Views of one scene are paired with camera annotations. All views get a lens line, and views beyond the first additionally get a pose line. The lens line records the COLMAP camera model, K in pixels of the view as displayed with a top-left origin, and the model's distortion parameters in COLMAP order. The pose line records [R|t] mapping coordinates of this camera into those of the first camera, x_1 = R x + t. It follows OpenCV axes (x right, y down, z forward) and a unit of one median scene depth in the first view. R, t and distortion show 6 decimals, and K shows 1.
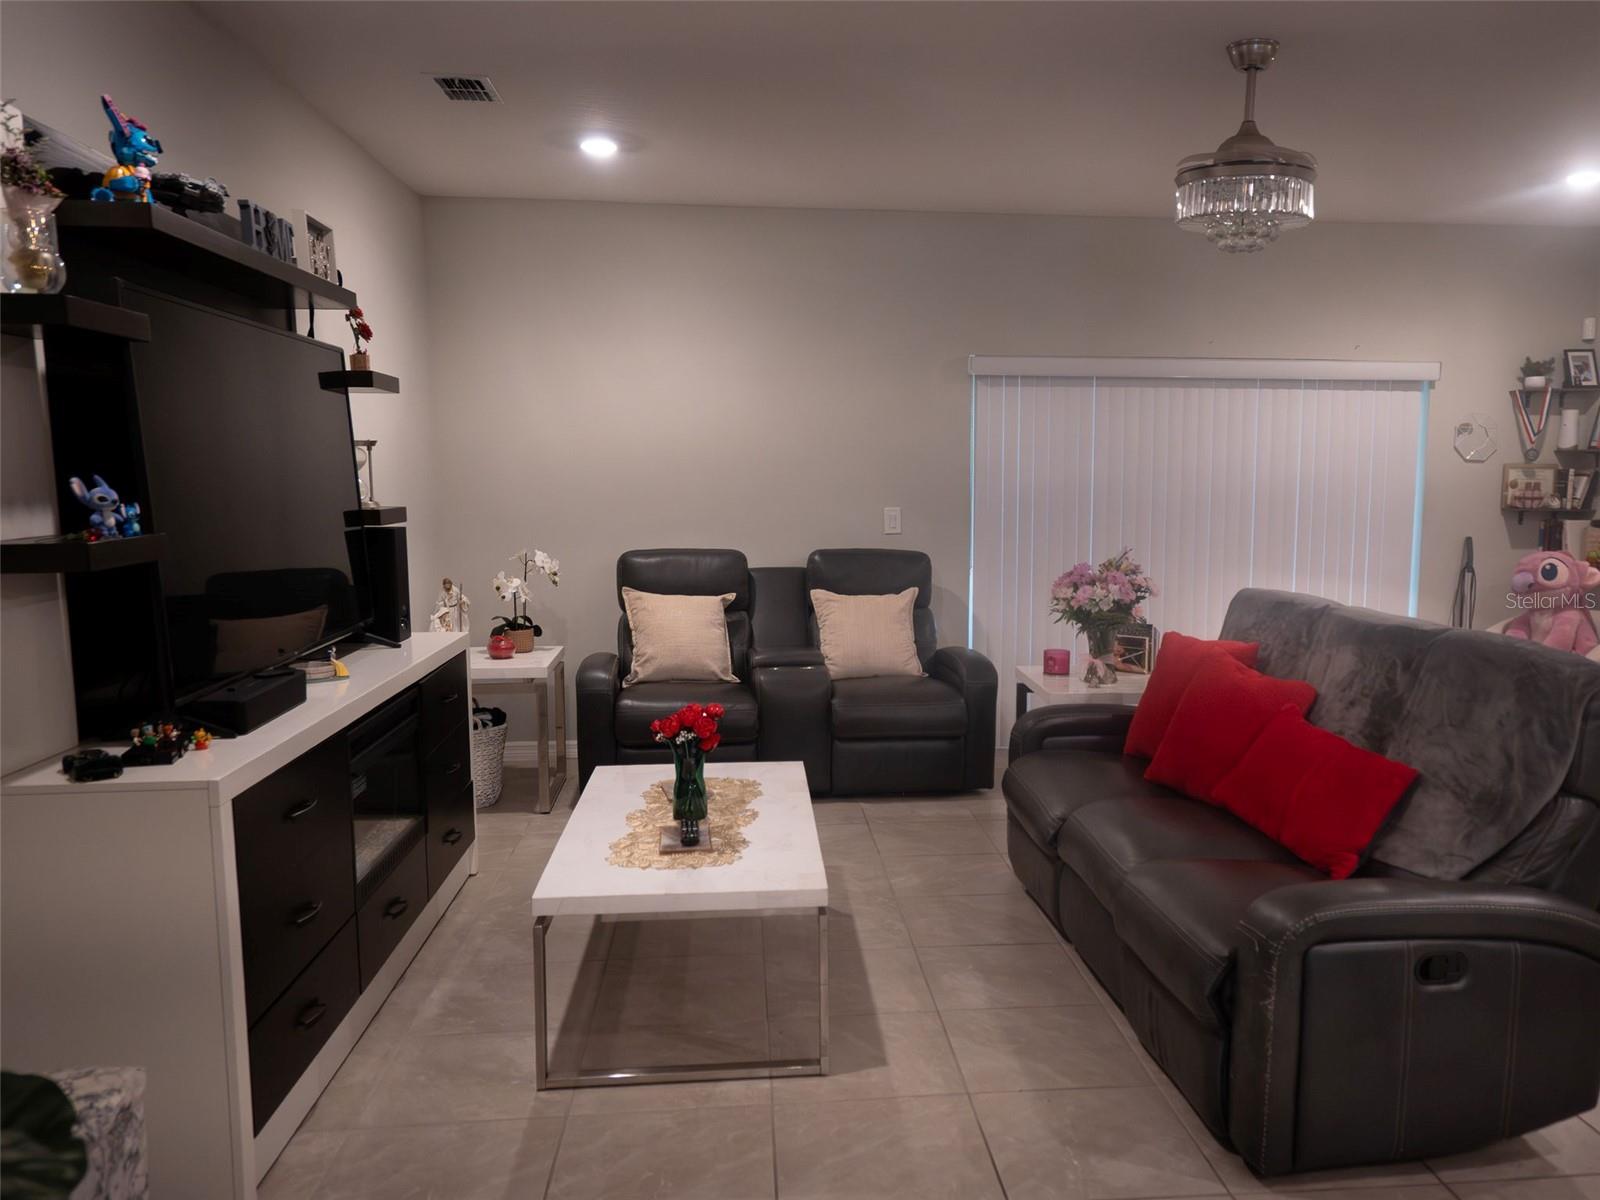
lens RADIAL K [[1267.8, 0, 797.7], [0, 1267.8, 615.6], [0, 0, 1]] dist [-0.006237, 0.023904]
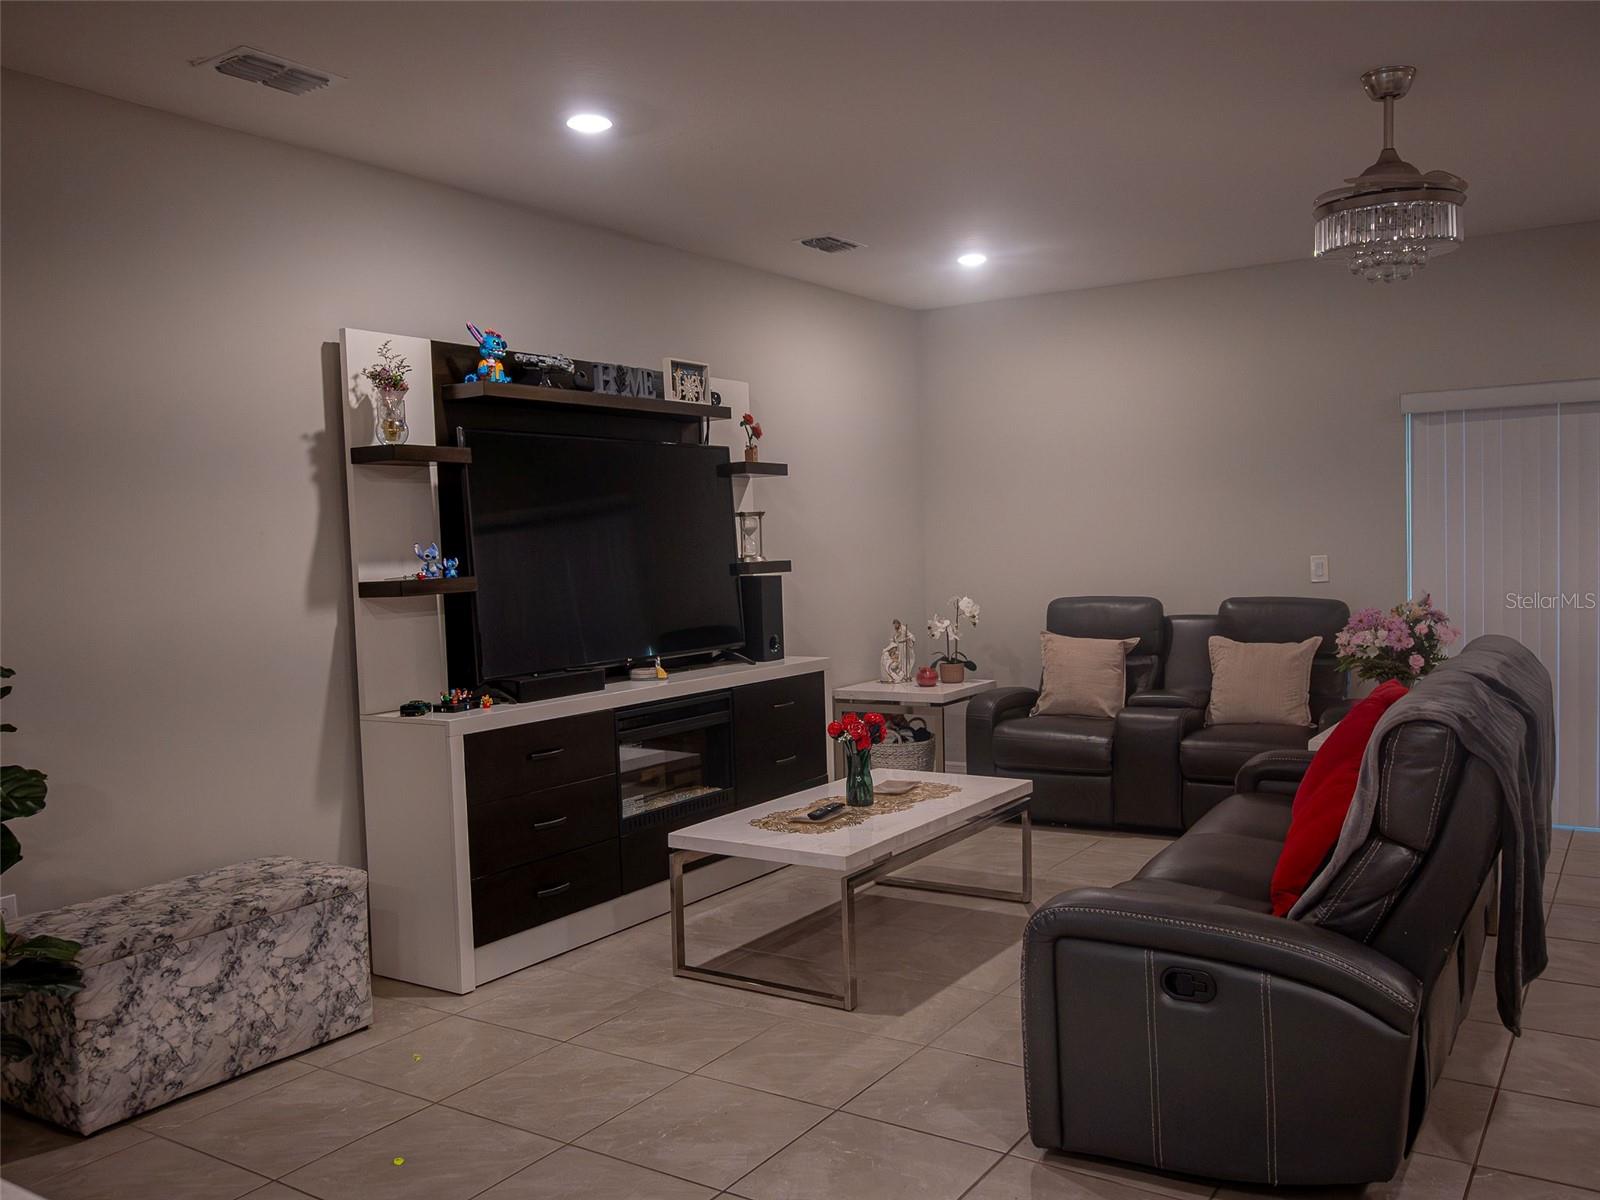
lens RADIAL K [[1267.8, 0, 804.7], [0, 1267.8, 594.6], [0, 0, 1]] dist [-0.006237, 0.023904]
pose [[0.774994, 0.001118, -0.631968, 0.444055], [-0.041819, 0.997897, -0.049518, 0.011619], [0.630584, 0.064805, 0.773411, -0.006019]]
